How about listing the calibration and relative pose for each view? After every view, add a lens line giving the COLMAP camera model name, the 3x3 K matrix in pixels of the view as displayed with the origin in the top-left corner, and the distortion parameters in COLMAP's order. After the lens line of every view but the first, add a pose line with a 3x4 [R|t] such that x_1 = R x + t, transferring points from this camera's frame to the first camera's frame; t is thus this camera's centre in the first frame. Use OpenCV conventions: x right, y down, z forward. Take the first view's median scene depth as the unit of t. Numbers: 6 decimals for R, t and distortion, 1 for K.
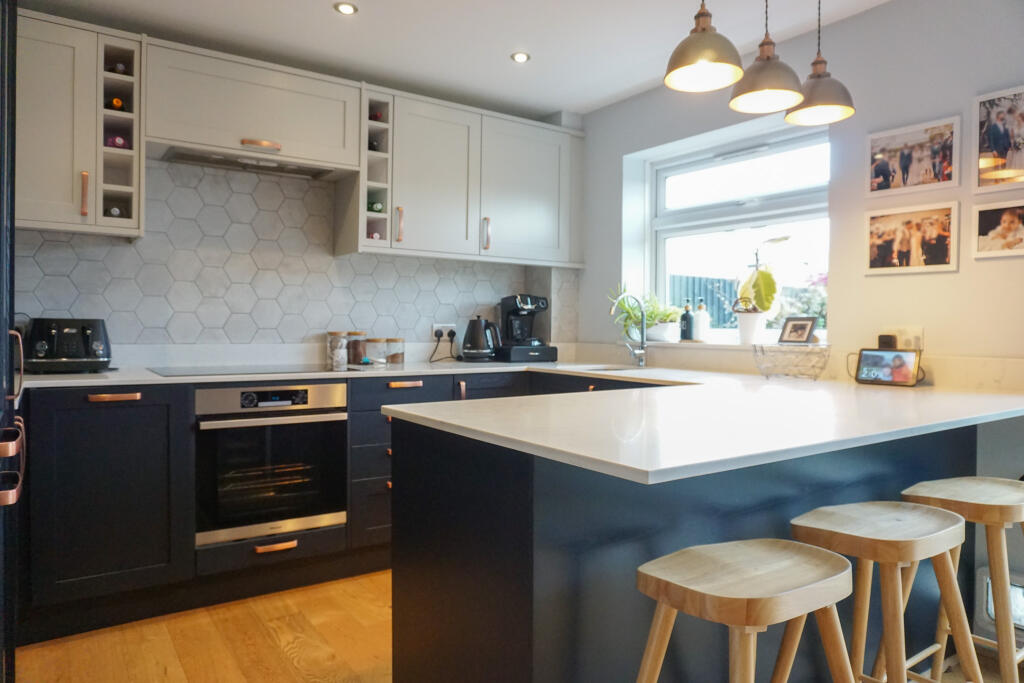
lens RADIAL K [[686.2, 0, 511.1], [0, 686.2, 334.5], [0, 0, 1]] dist [-0.041183, 0.024071]
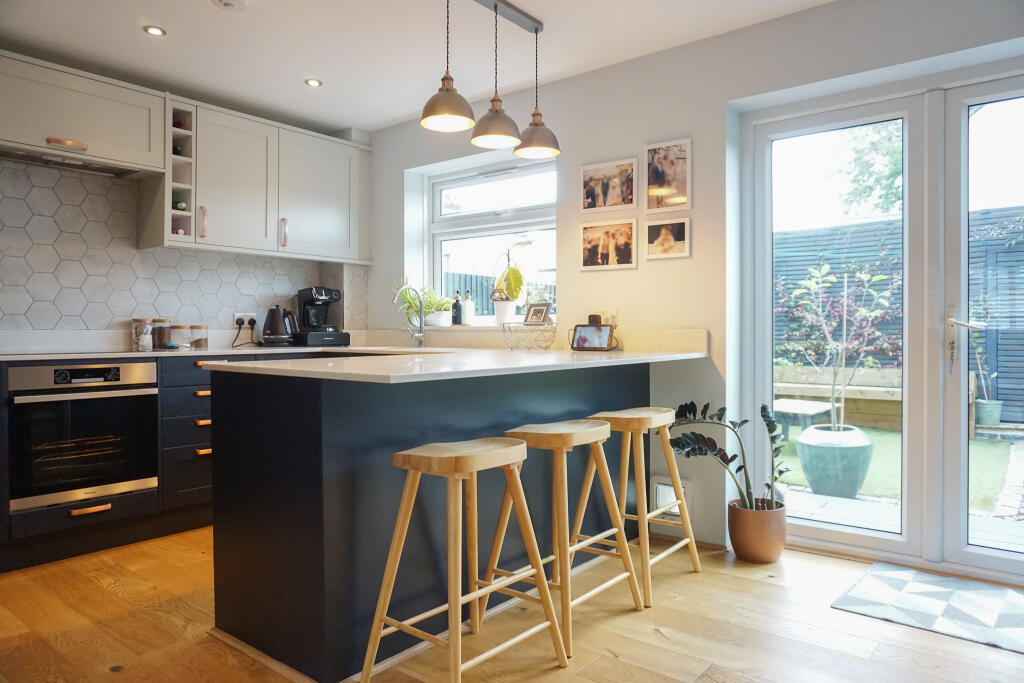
lens RADIAL K [[686.2, 0, 506.5], [0, 686.2, 341.6], [0, 0, 1]] dist [-0.041183, 0.024071]
pose [[0.960755, -0.012594, 0.277111, 0.002877], [0.011097, 0.999914, 0.006971, 0.036386], [-0.277175, -0.003622, 0.960812, -0.232576]]
